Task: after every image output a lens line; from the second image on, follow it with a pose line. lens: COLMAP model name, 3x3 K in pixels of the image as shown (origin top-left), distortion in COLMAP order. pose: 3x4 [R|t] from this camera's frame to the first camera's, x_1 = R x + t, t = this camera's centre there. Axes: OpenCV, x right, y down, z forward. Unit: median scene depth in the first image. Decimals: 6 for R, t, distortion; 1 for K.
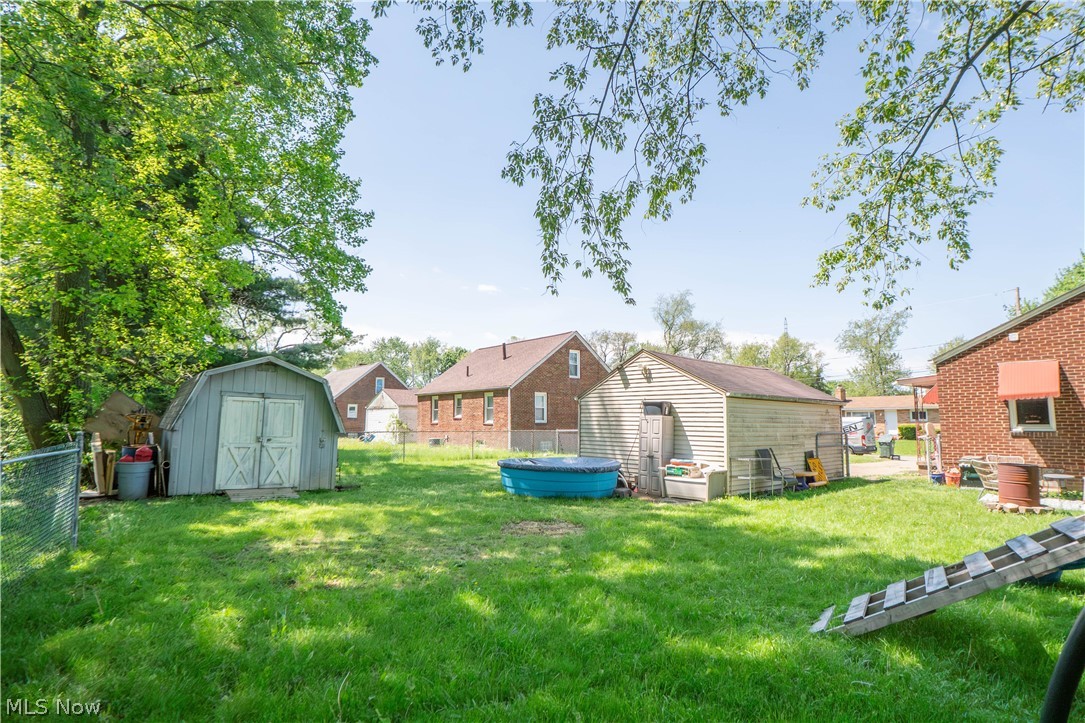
lens RADIAL K [[538.8, 0, 538.4], [0, 538.8, 368.0], [0, 0, 1]] dist [-0.048049, 0.012930]
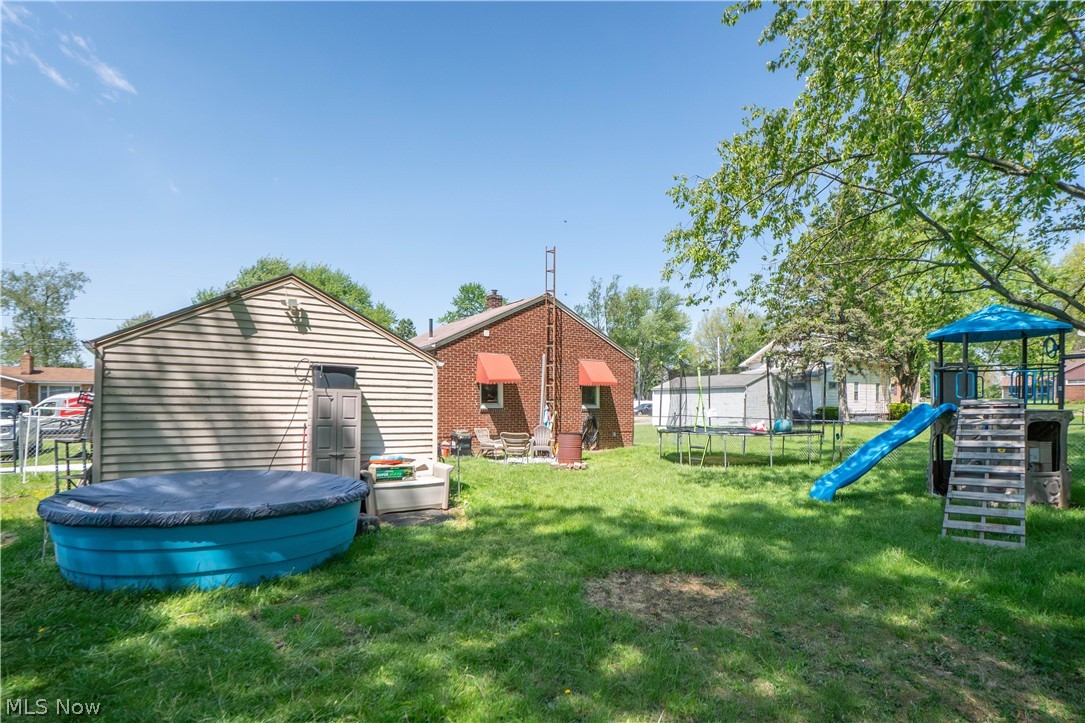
lens RADIAL K [[541.9, 0, 524.5], [0, 541.9, 398.0], [0, 0, 1]] dist [-0.052161, 0.014365]
pose [[0.151321, 0.003321, 0.988479, -0.299736], [-0.103878, 0.994511, 0.012561, 0.057641], [-0.983011, -0.104582, 0.150835, 0.584290]]
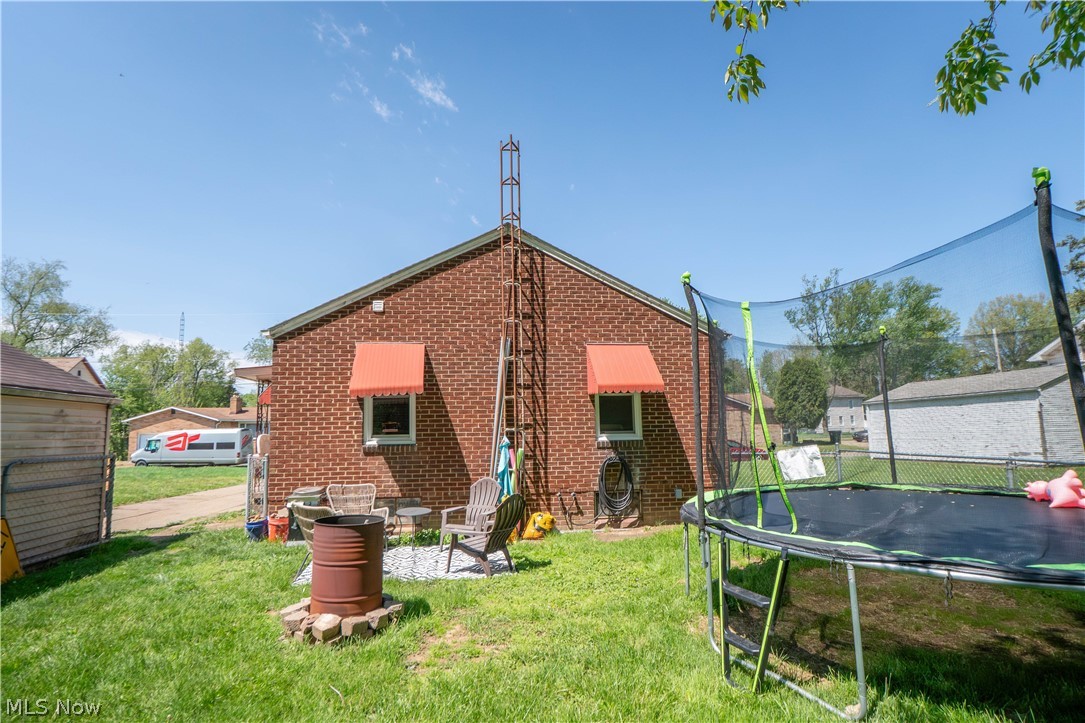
lens RADIAL K [[518.2, 0, 532.8], [0, 518.2, 369.8], [0, 0, 1]] dist [-0.031246, 0.000657]
pose [[0.538910, 0.082558, 0.838308, 0.386383], [-0.062050, 0.996373, -0.058235, 0.041730], [-0.840075, -0.020634, 0.542077, 0.388423]]
